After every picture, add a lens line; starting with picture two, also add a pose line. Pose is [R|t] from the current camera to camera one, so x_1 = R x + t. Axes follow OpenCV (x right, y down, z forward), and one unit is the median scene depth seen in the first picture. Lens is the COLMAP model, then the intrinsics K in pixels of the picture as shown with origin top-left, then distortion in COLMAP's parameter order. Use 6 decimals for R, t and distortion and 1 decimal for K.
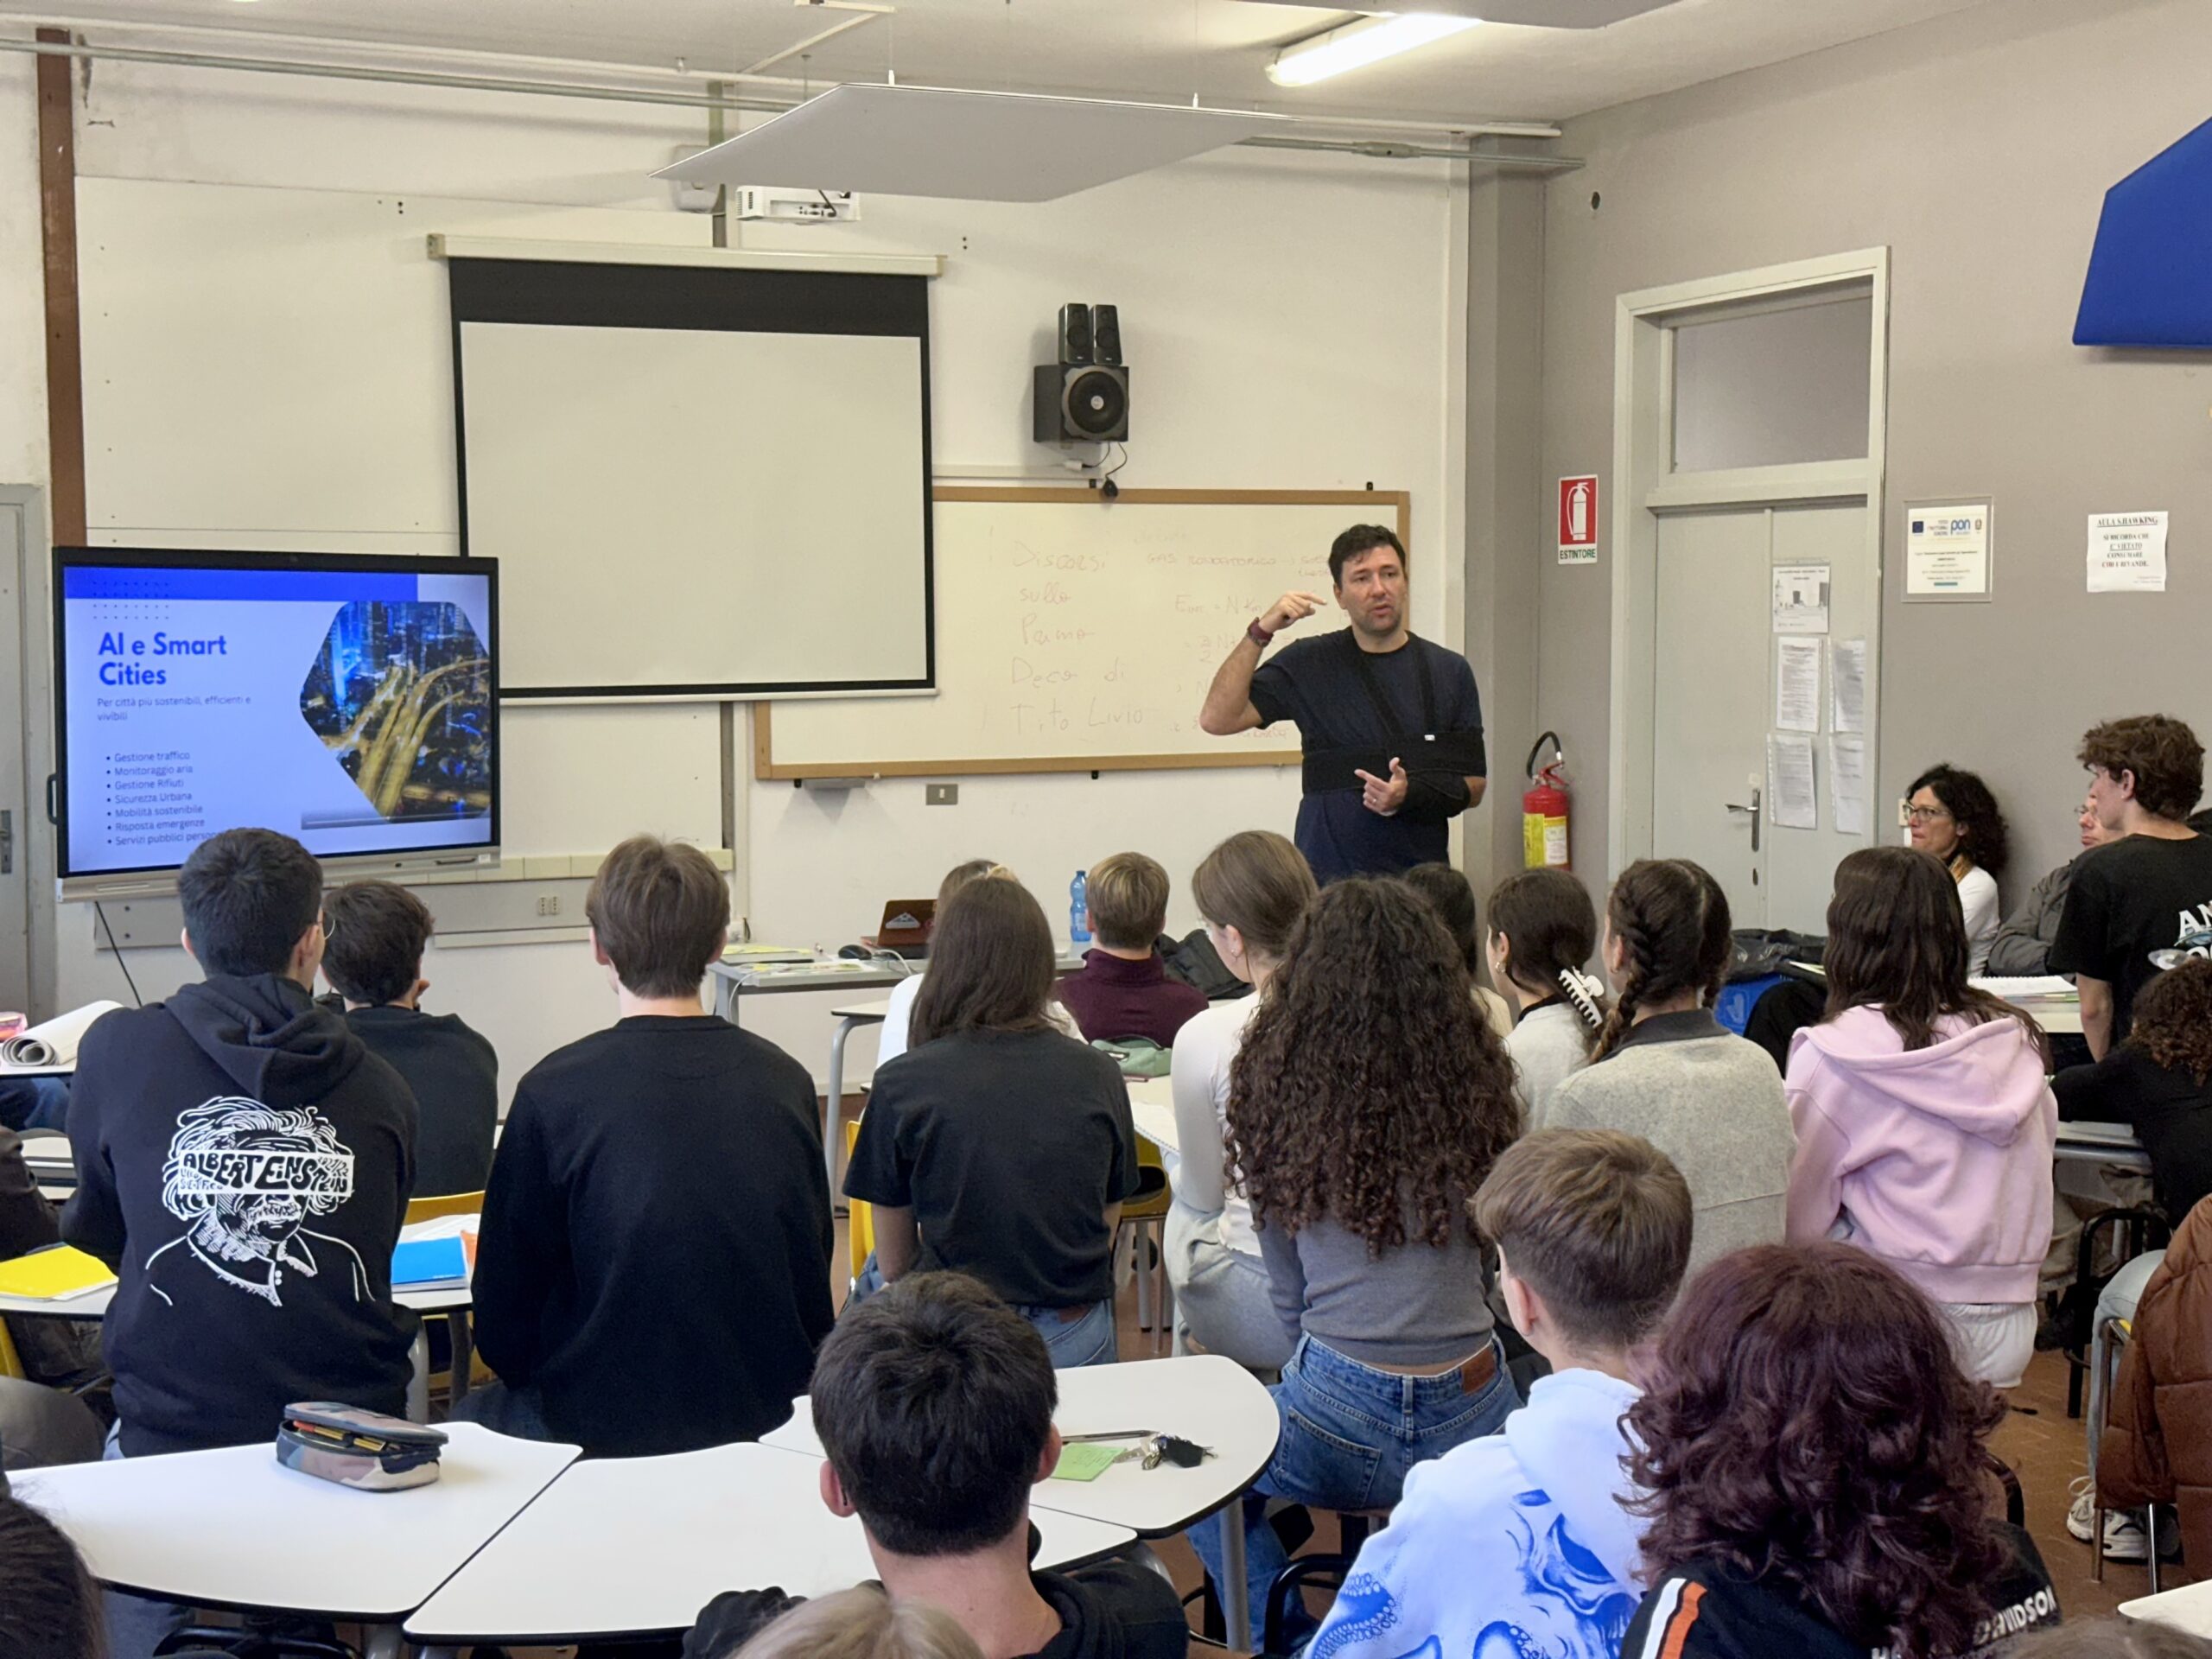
lens RADIAL K [[3071.3, 0, 1116.4], [0, 3071.3, 816.7], [0, 0, 1]] dist [0.085889, 0.000000]
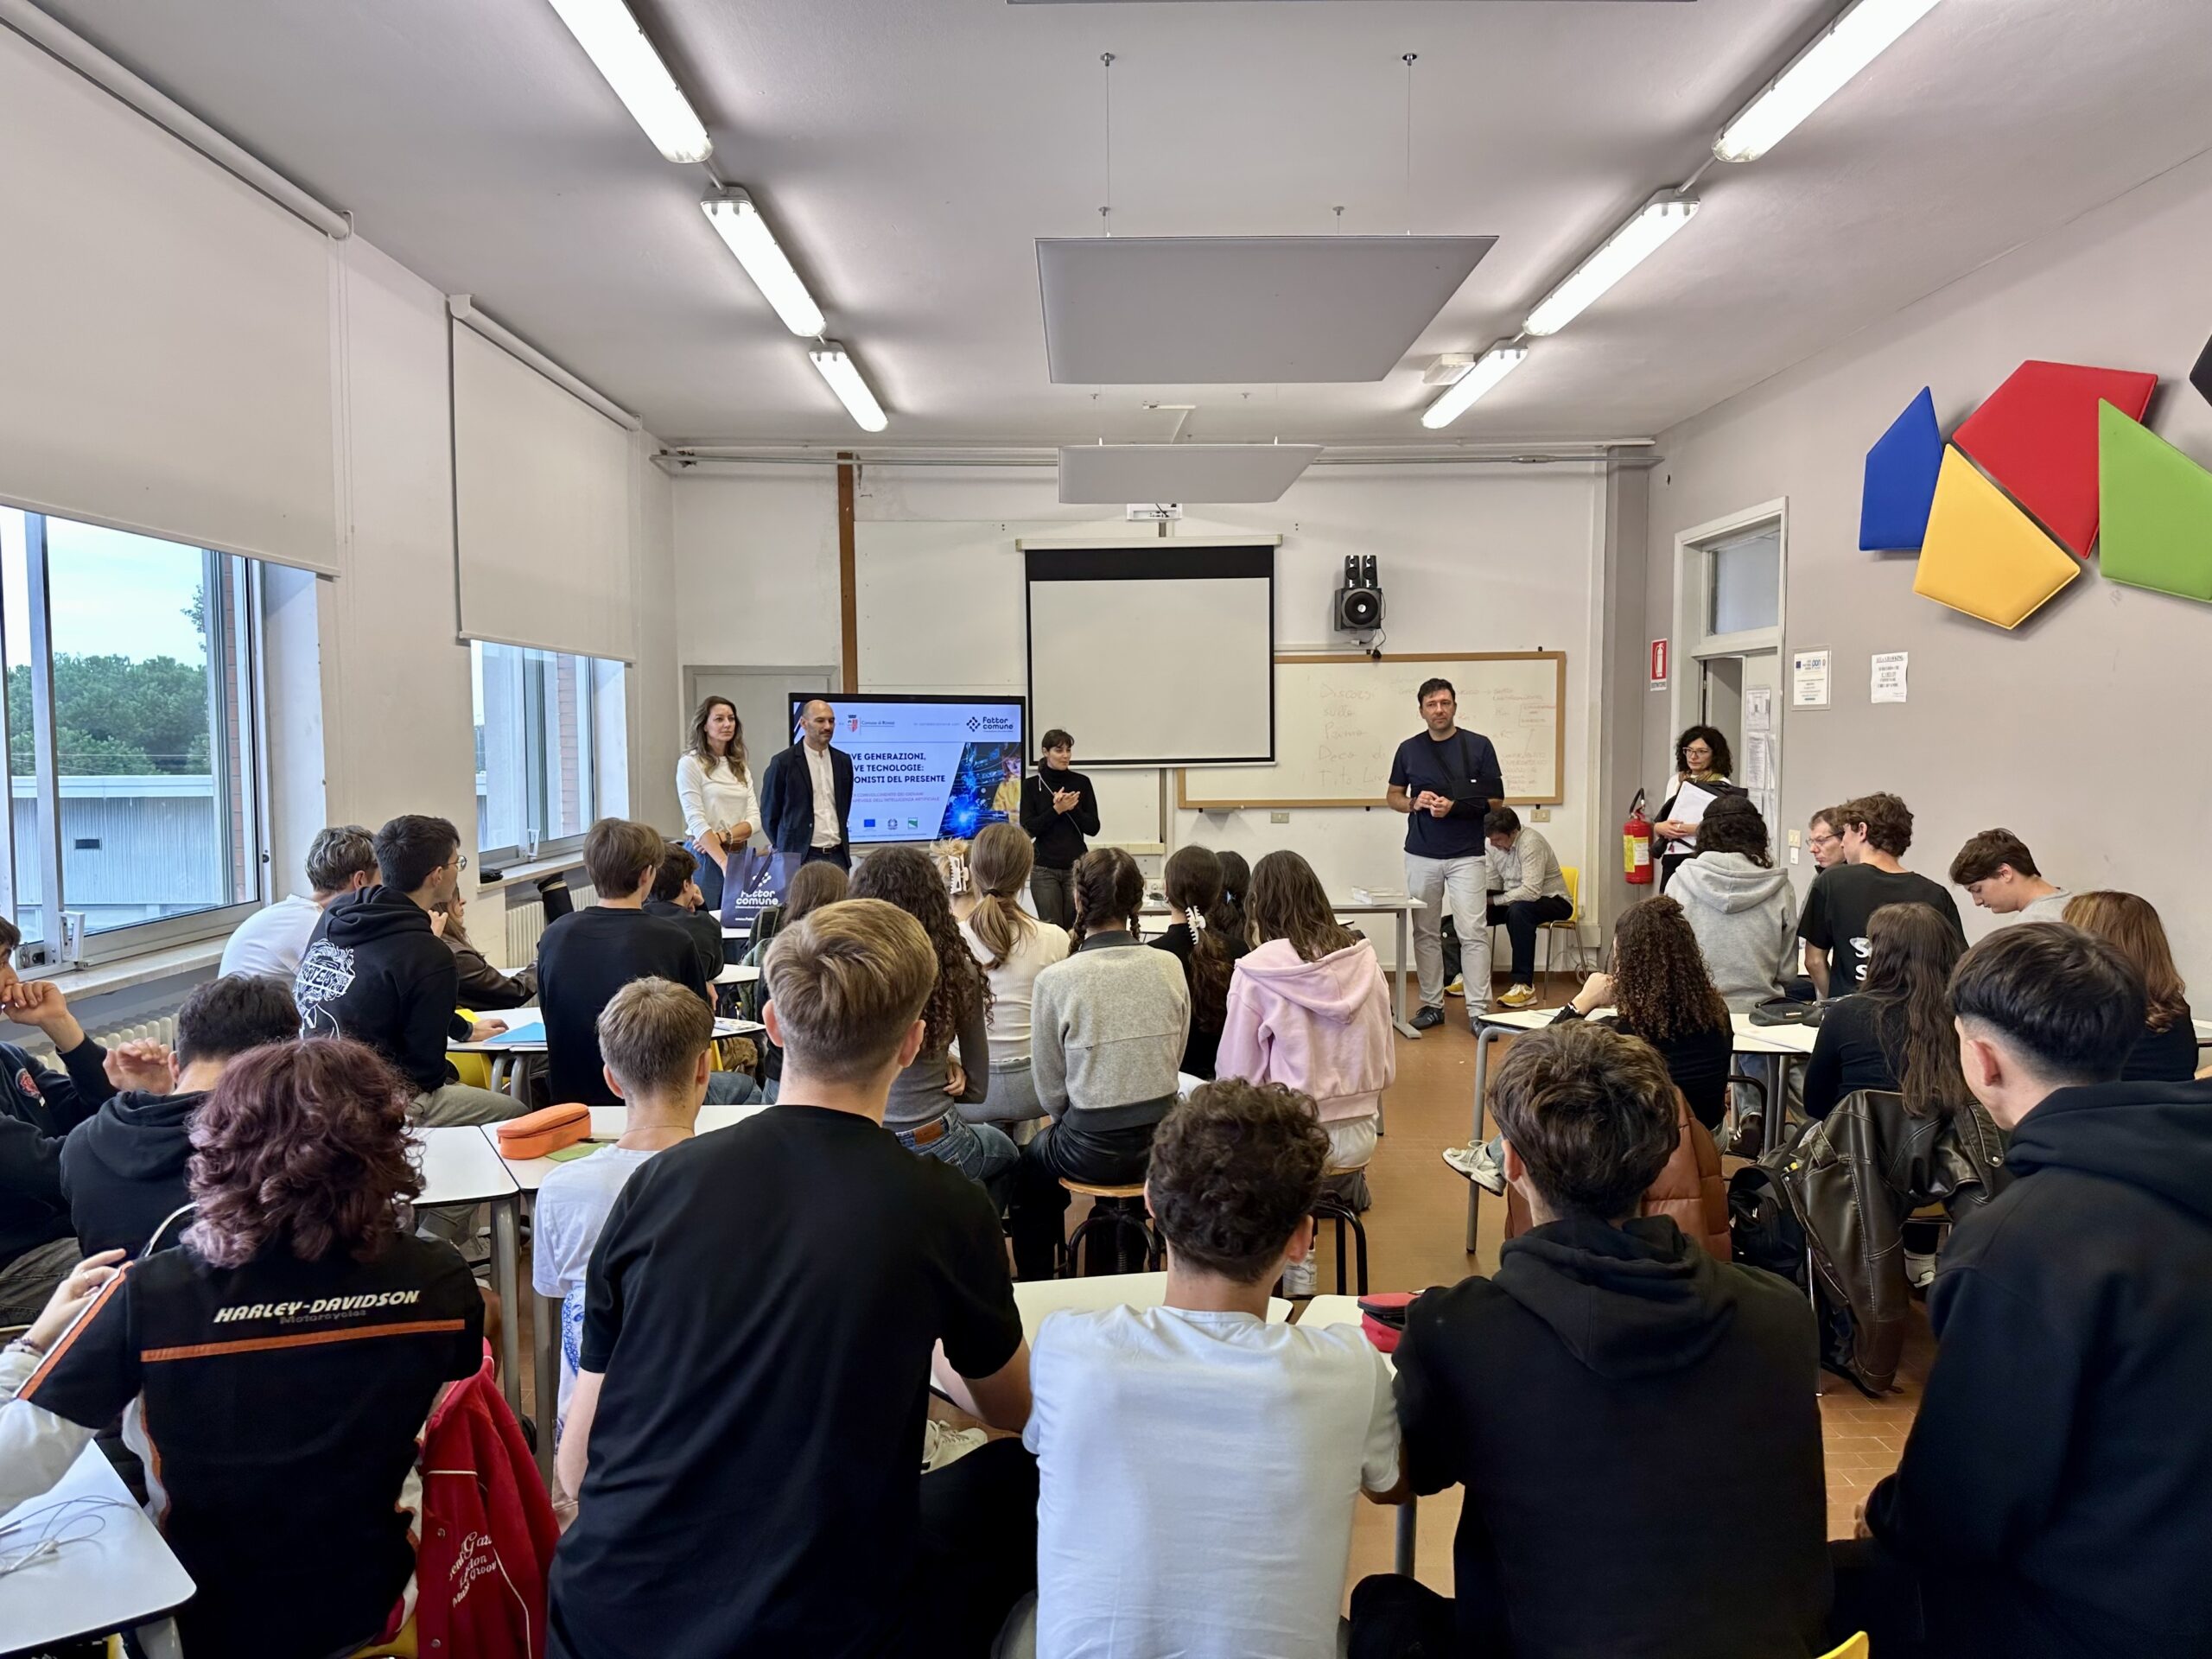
lens RADIAL K [[1562.1, 0, 1067.6], [0, 1562.1, 842.4], [0, 0, 1]] dist [0.074786, -0.046623]
pose [[0.913980, 0.025501, -0.404957, 0.233725], [-0.022880, 0.999674, 0.011311, 0.000264], [0.405114, -0.001072, 0.914266, 0.063911]]
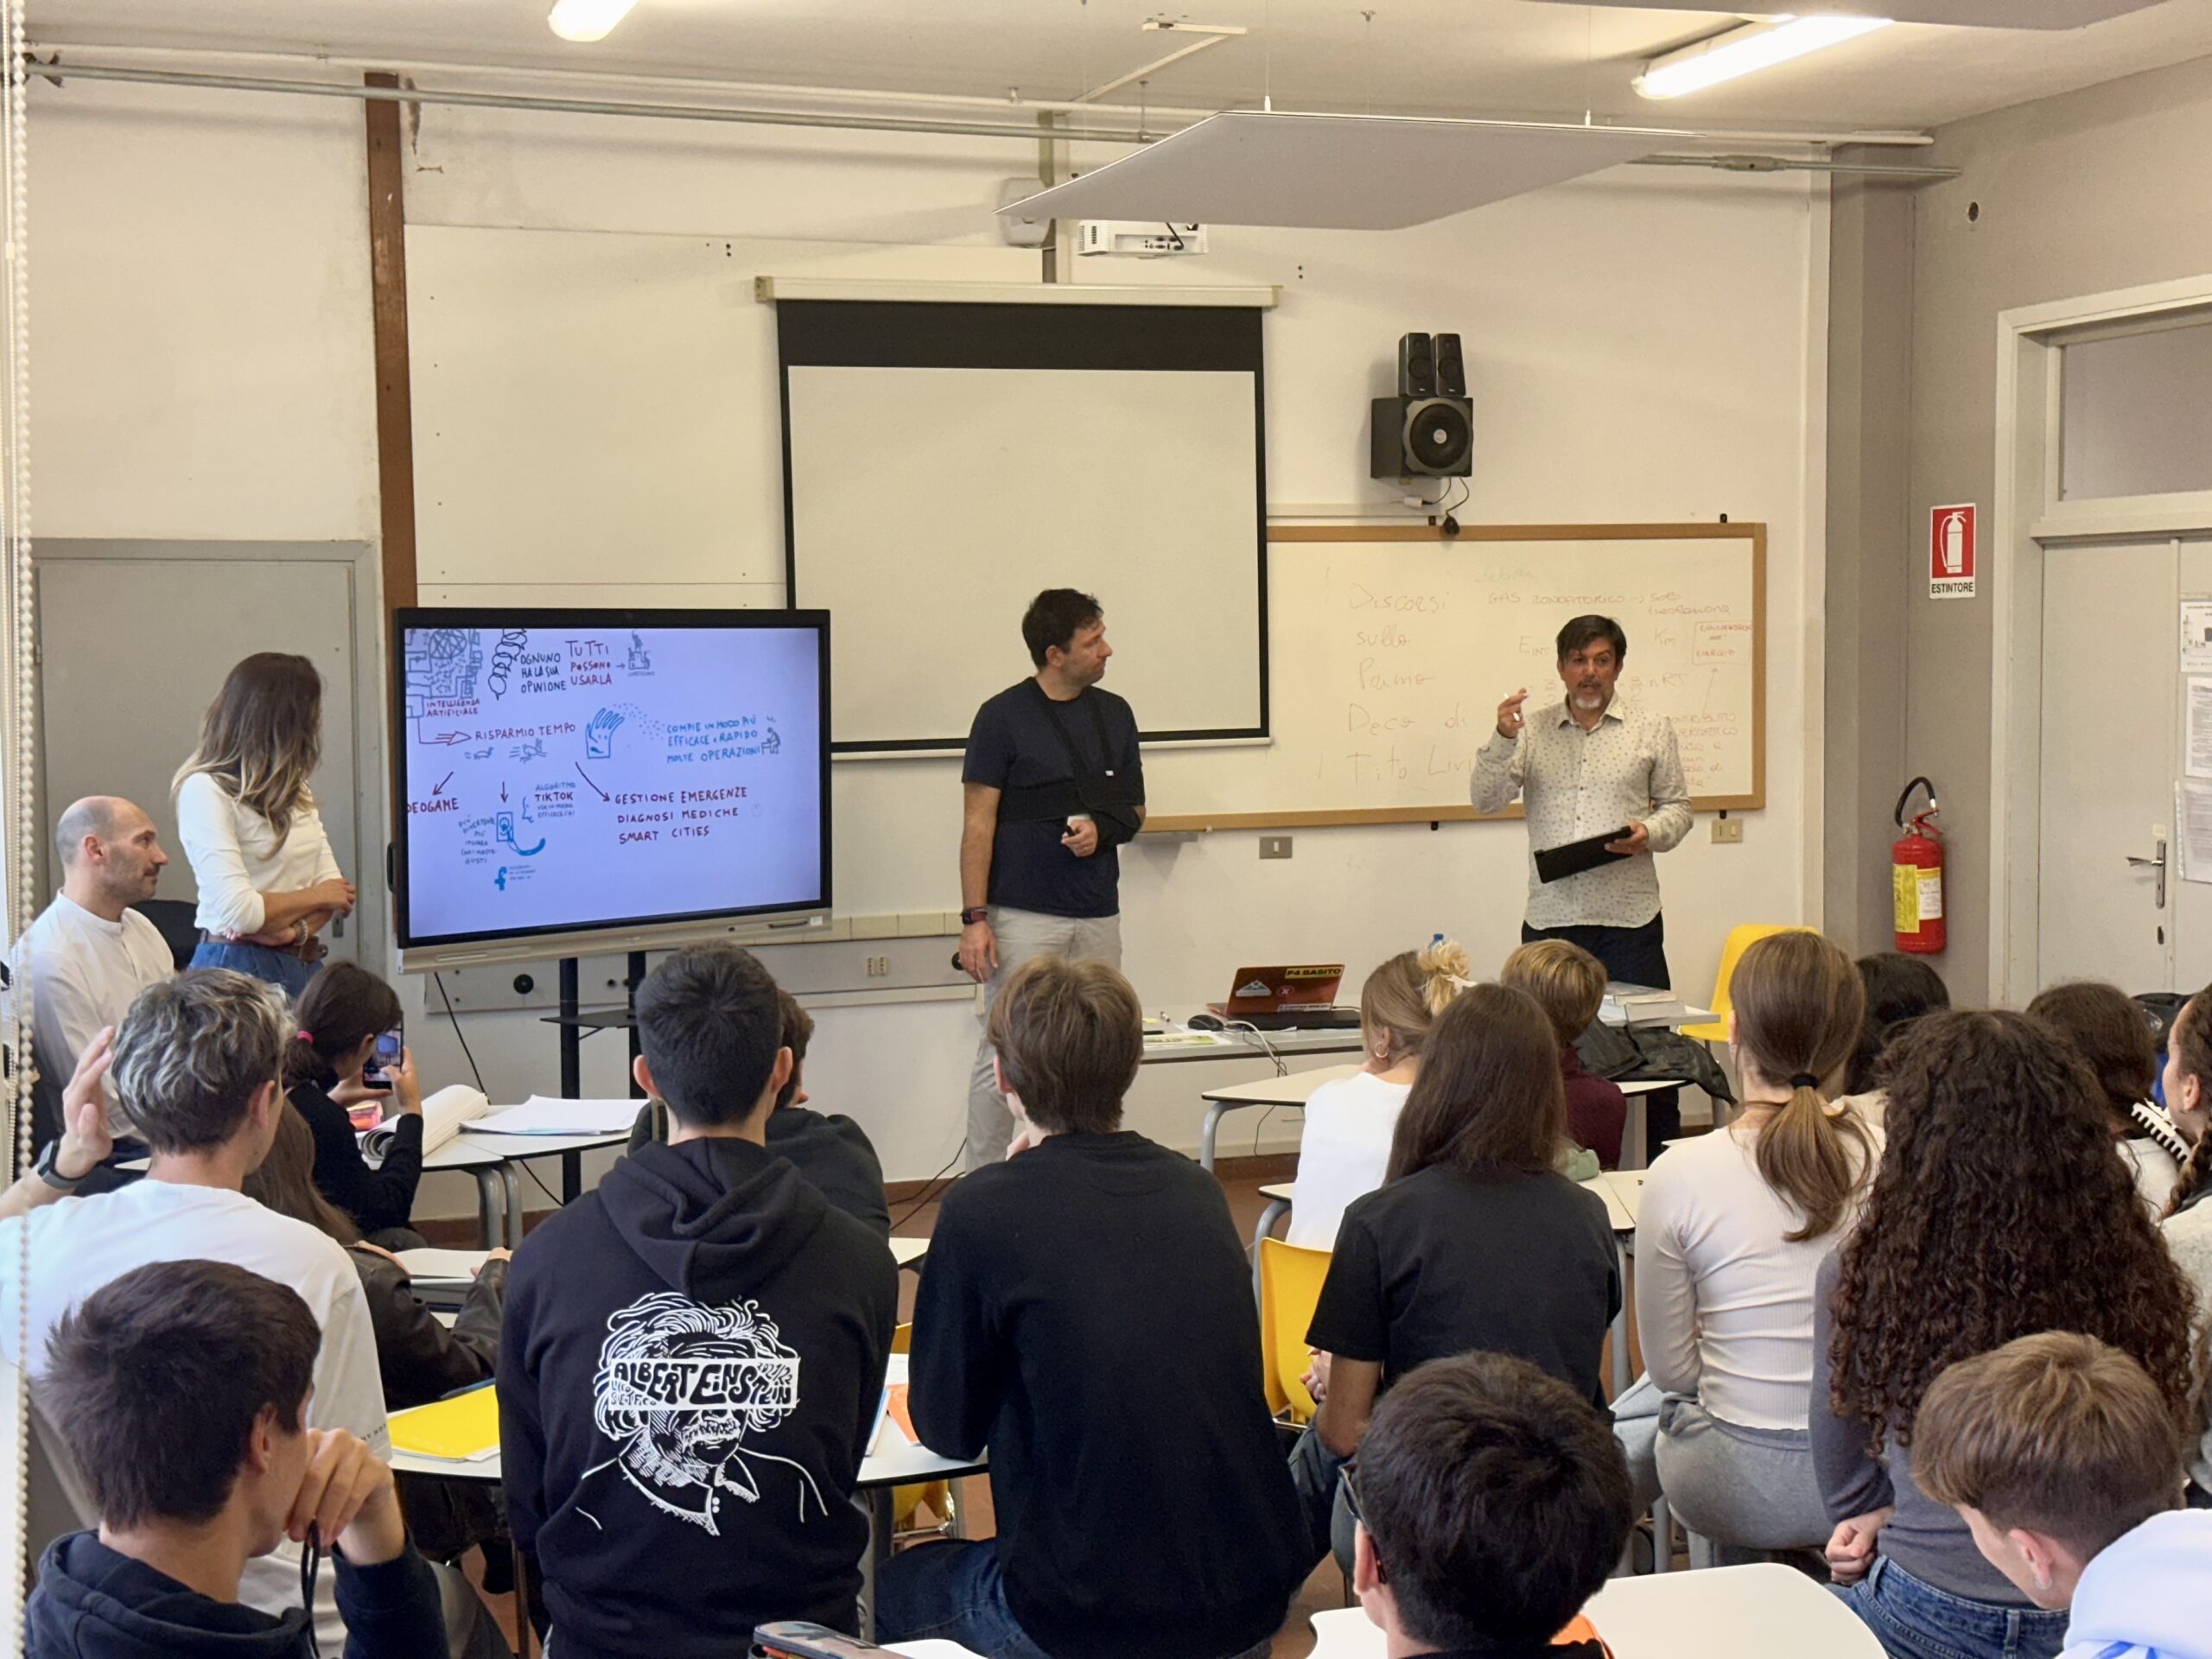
lens RADIAL K [[3071.3, 0, 1120.5], [0, 3071.3, 837.8], [0, 0, 1]] dist [0.085889, 0.000000]
pose [[0.996266, -0.003206, -0.086277, -0.024430], [0.003242, 0.999995, 0.000286, -0.011443], [0.086276, -0.000564, 0.996271, 0.043172]]
